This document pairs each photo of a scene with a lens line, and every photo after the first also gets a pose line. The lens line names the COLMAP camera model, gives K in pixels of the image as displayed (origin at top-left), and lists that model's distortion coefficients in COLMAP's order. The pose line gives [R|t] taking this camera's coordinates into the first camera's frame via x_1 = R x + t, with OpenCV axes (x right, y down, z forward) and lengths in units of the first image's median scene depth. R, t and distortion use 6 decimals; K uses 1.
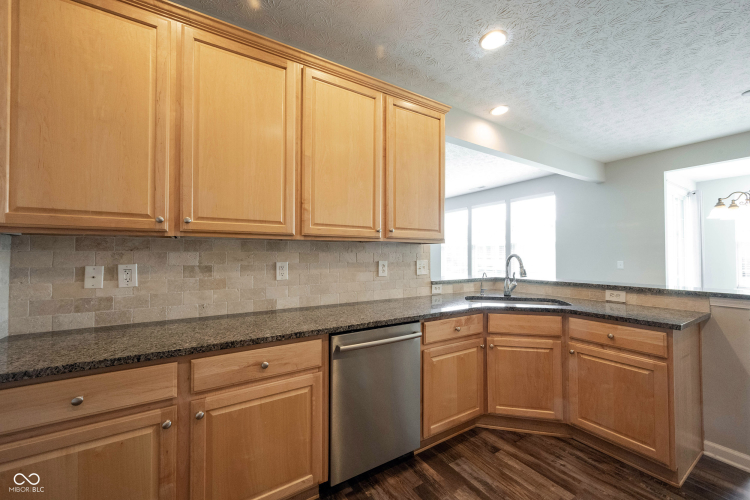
lens RADIAL K [[297.3, 0, 373.2], [0, 297.3, 248.9], [0, 0, 1]] dist [0.001796, 0.000991]
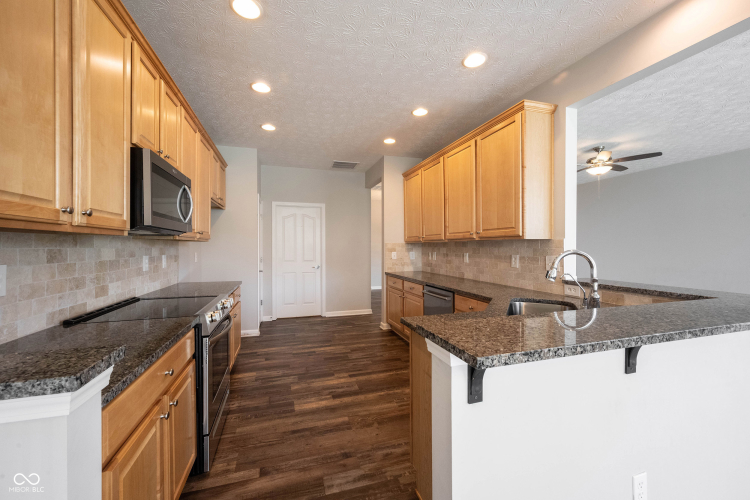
lens RADIAL K [[297.3, 0, 373.1], [0, 297.3, 249.2], [0, 0, 1]] dist [0.001796, 0.000991]
pose [[-0.259930, 0.007403, -0.965599, 1.629194], [0.021678, 0.999763, 0.001829, 0.004998], [0.965384, -0.020457, -0.260029, 0.927231]]
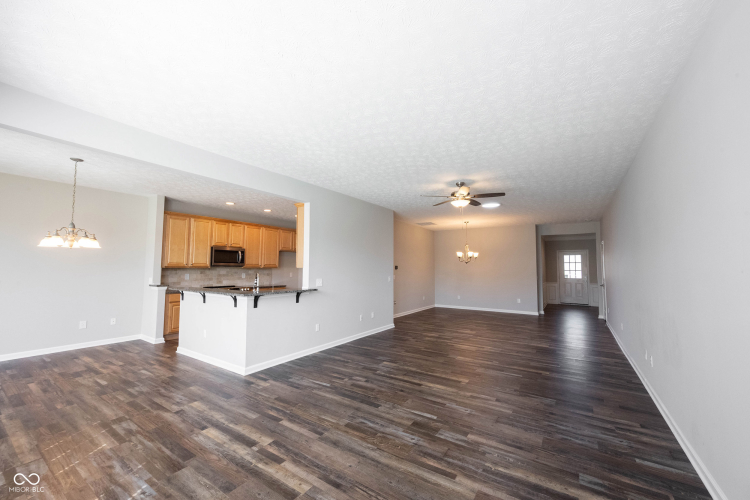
lens RADIAL K [[297.3, 0, 371.7], [0, 297.3, 257.6], [0, 0, 1]] dist [0.001796, 0.000991]
pose [[-0.919858, -0.013920, -0.392004, 0.685715], [0.007600, 0.998550, -0.053291, 0.029398], [0.392177, -0.052000, -0.918419, 3.810712]]
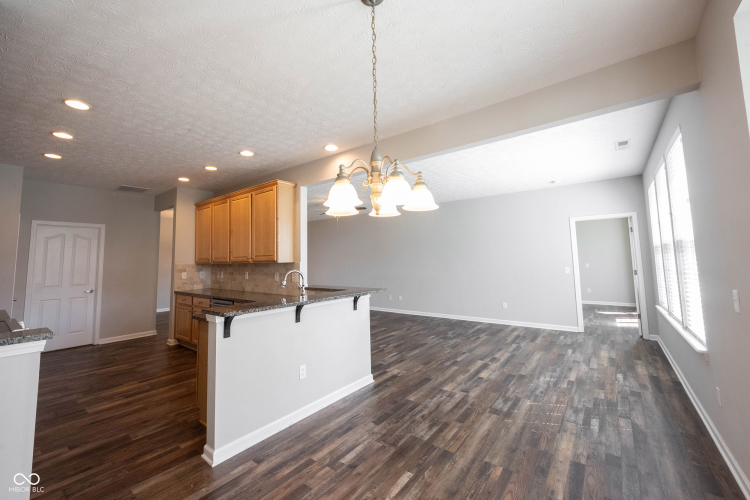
lens RADIAL K [[312.4, 0, 350.1], [0, 312.4, 228.9], [0, 0, 1]] dist [0.001449, -0.000913]
pose [[0.300242, -0.100339, -0.948571, 2.422158], [0.039356, 0.994908, -0.092784, -0.033639], [0.953051, -0.009474, 0.302662, 1.042005]]
